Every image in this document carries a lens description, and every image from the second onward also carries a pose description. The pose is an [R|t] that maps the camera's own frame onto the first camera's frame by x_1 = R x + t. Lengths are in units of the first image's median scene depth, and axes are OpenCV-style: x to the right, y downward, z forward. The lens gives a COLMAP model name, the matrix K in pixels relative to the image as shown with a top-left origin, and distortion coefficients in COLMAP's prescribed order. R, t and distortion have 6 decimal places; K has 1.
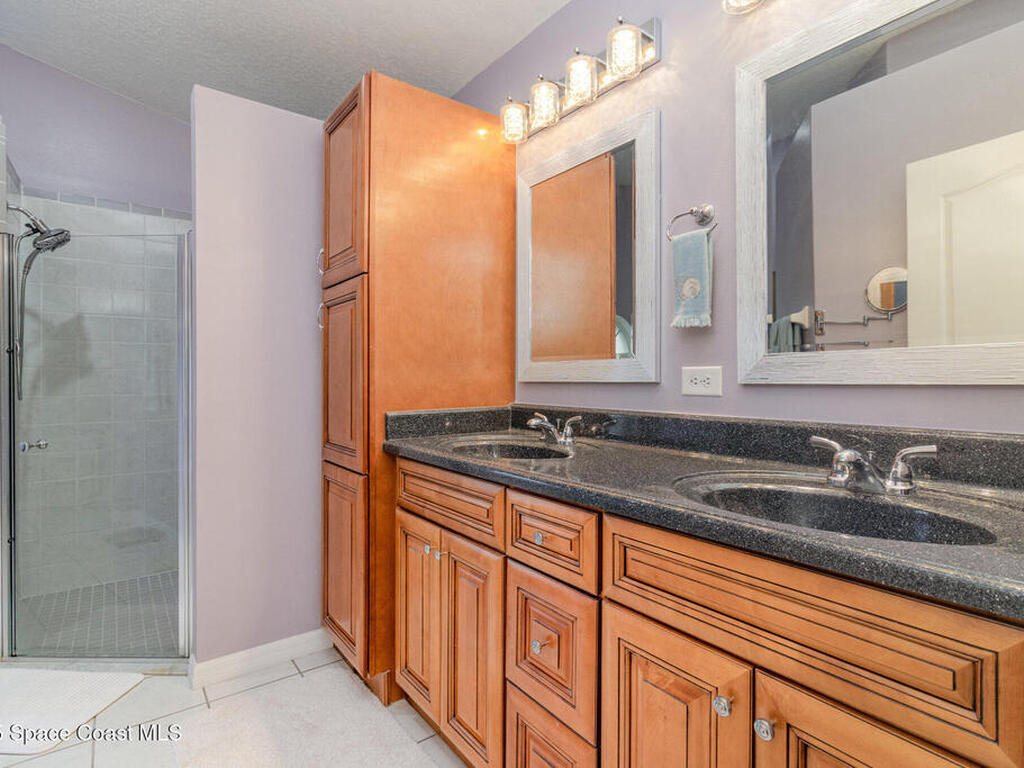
lens RADIAL K [[531.4, 0, 506.1], [0, 531.4, 376.8], [0, 0, 1]] dist [0.001283, 0.001161]
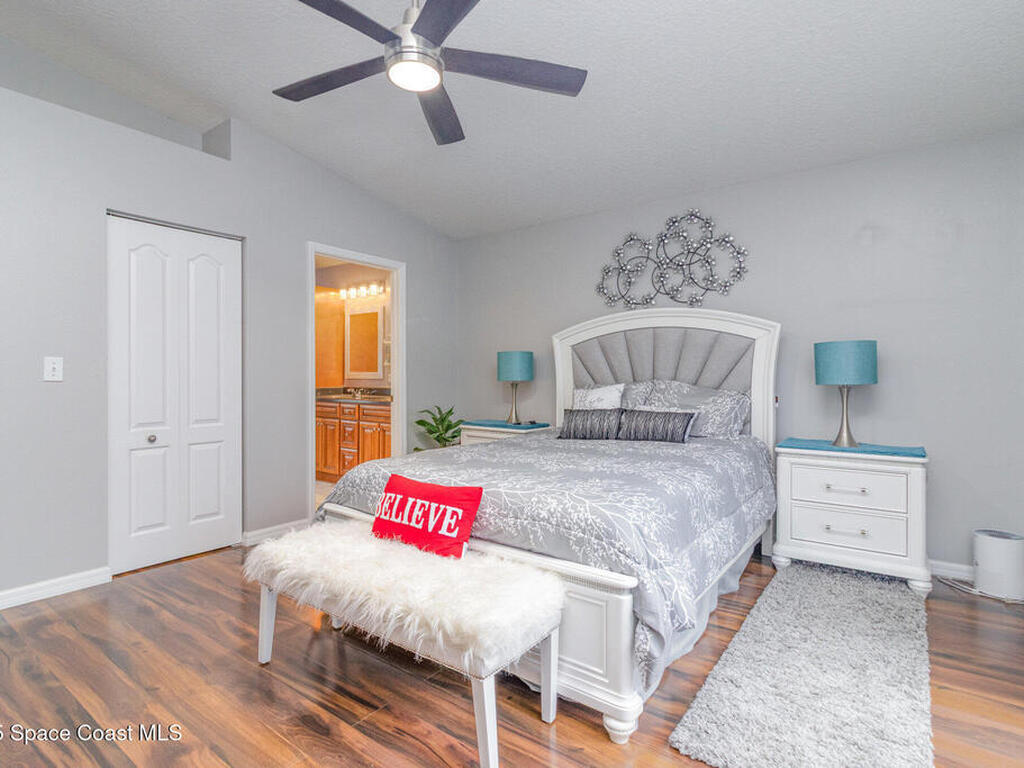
lens RADIAL K [[531.4, 0, 506.1], [0, 531.4, 376.8], [0, 0, 1]] dist [0.001283, 0.001161]
pose [[0.959226, -0.000147, 0.282640, 0.051905], [-0.000862, 0.999994, 0.003447, -0.013739], [-0.282639, -0.003550, 0.959220, -2.412288]]
